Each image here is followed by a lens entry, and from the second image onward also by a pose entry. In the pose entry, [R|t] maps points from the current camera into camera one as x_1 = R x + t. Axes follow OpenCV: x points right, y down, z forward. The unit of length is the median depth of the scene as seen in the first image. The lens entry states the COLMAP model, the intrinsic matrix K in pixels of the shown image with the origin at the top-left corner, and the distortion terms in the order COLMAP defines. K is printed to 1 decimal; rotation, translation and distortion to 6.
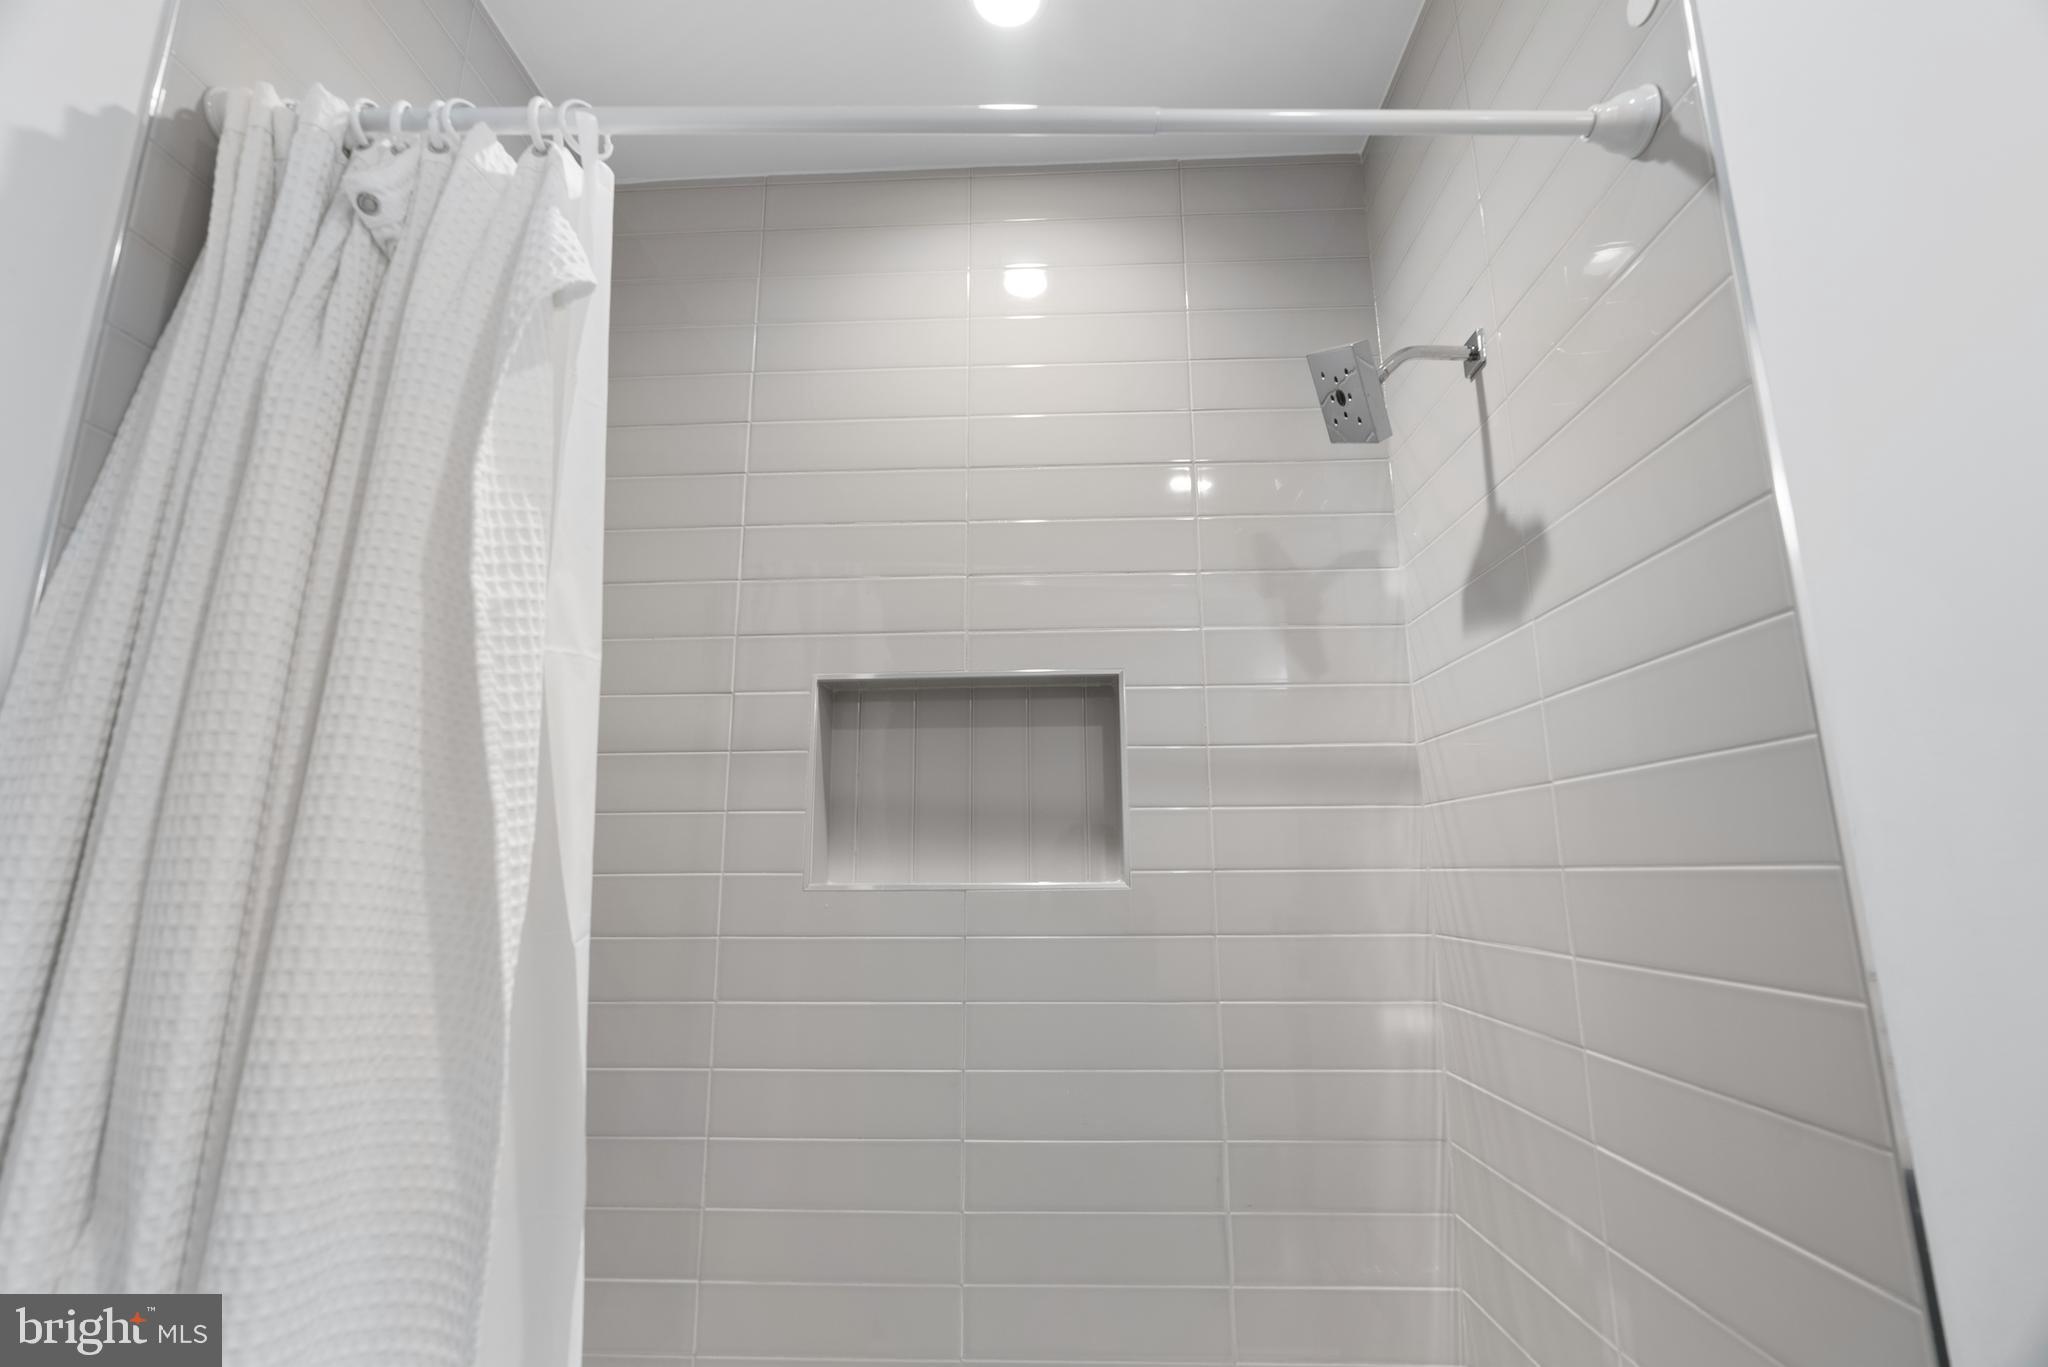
lens RADIAL K [[920.9, 0, 1026.0], [0, 920.9, 657.4], [0, 0, 1]] dist [-0.013517, 0.004274]
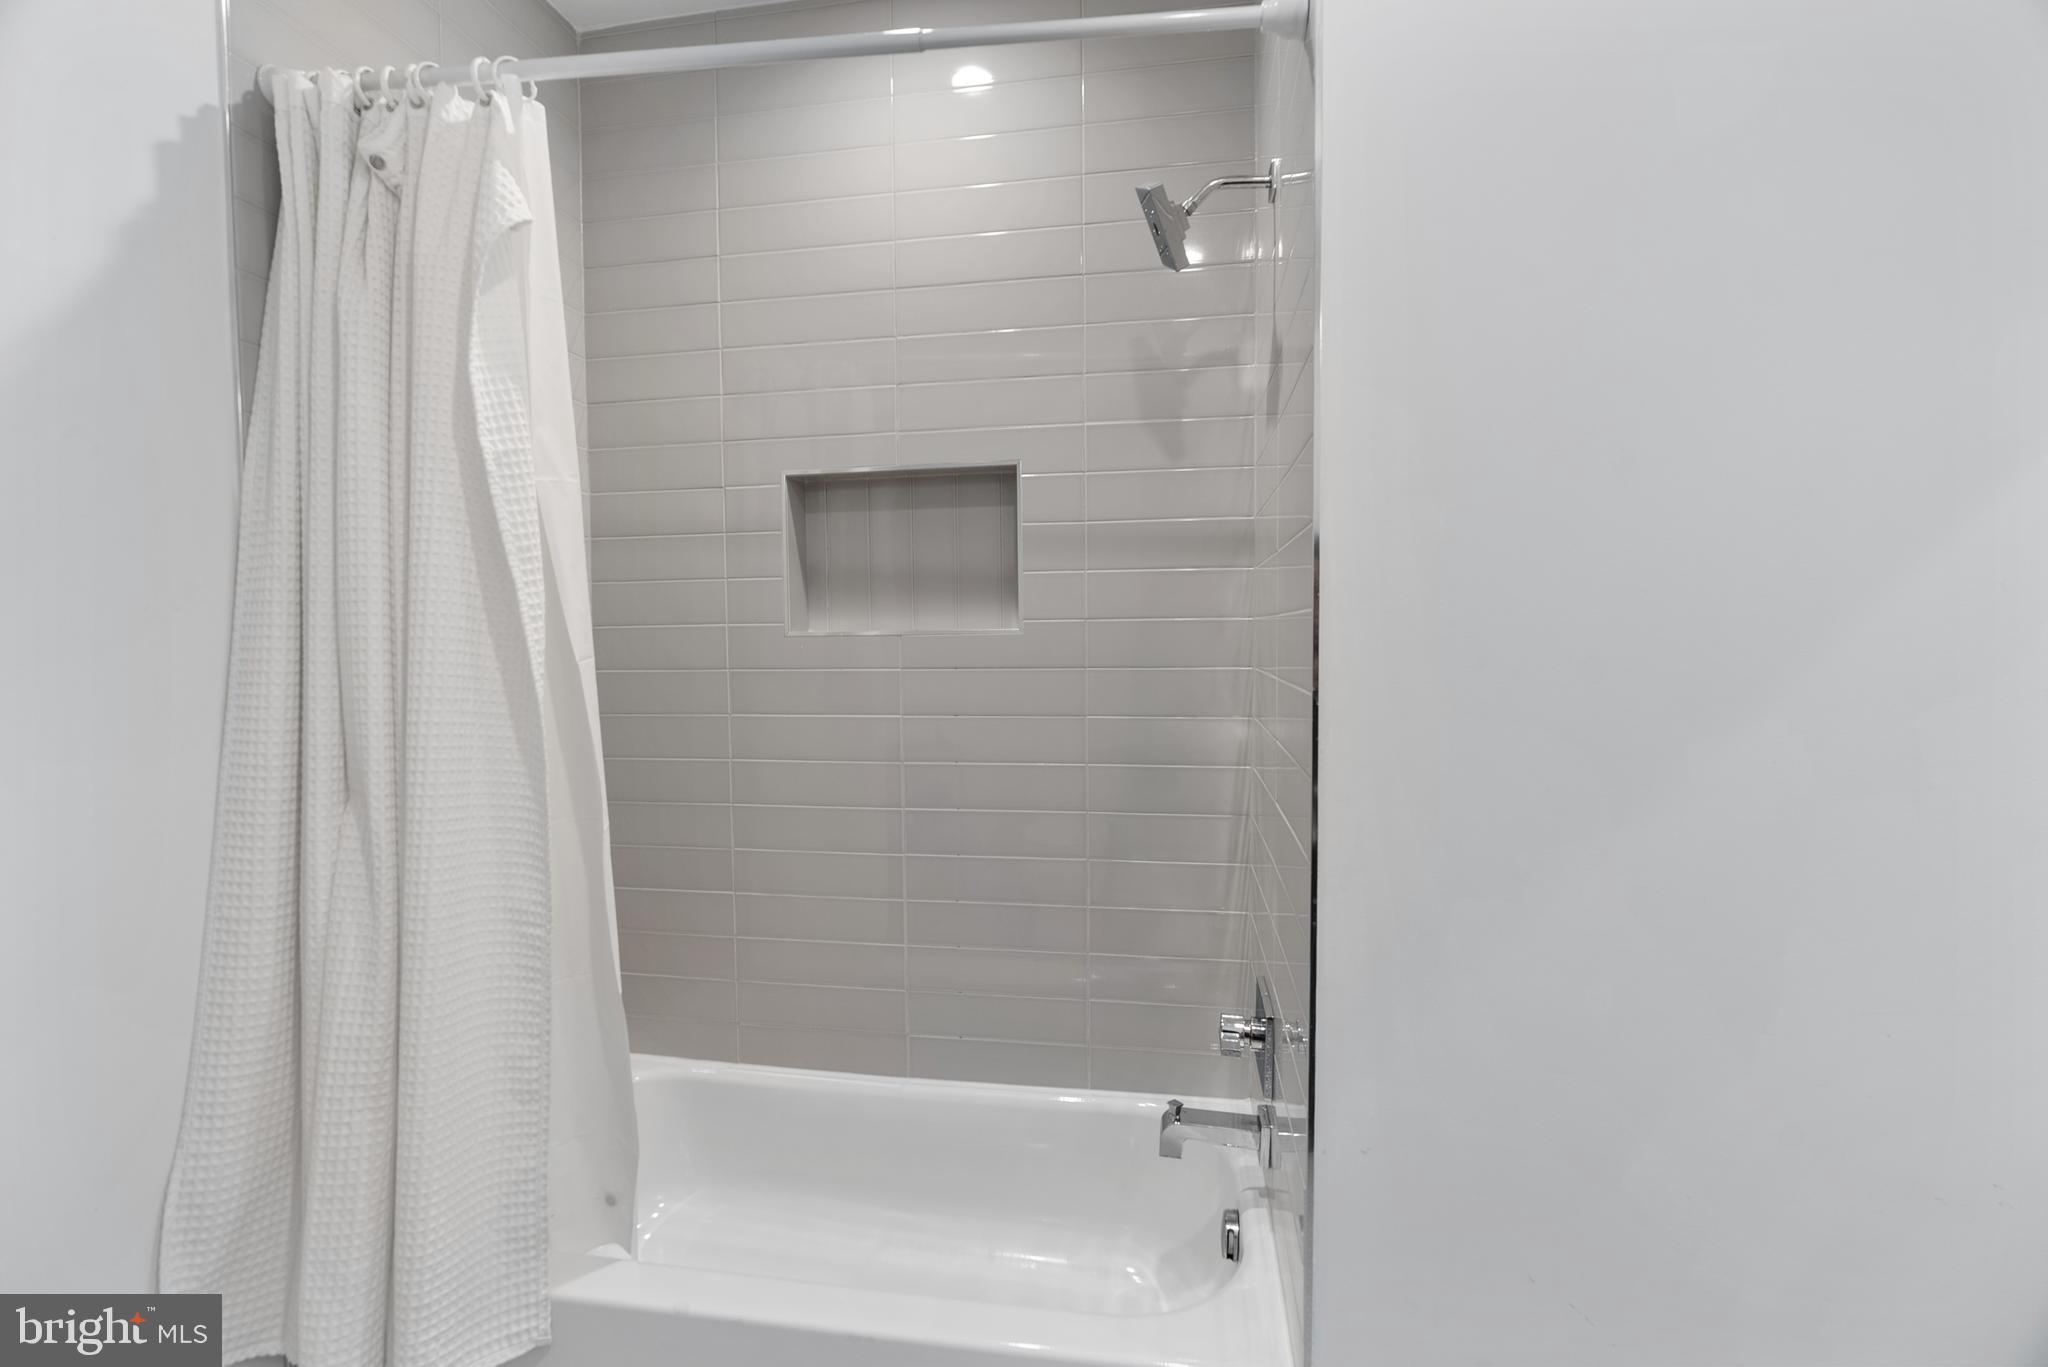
lens RADIAL K [[945.7, 0, 1028.4], [0, 945.7, 657.2], [0, 0, 1]] dist [-0.016846, 0.005342]
pose [[0.991201, -0.000422, -0.132366, 0.517363], [0.034078, 0.967100, 0.252102, -0.092559], [0.127905, -0.254395, 0.958605, -0.502690]]
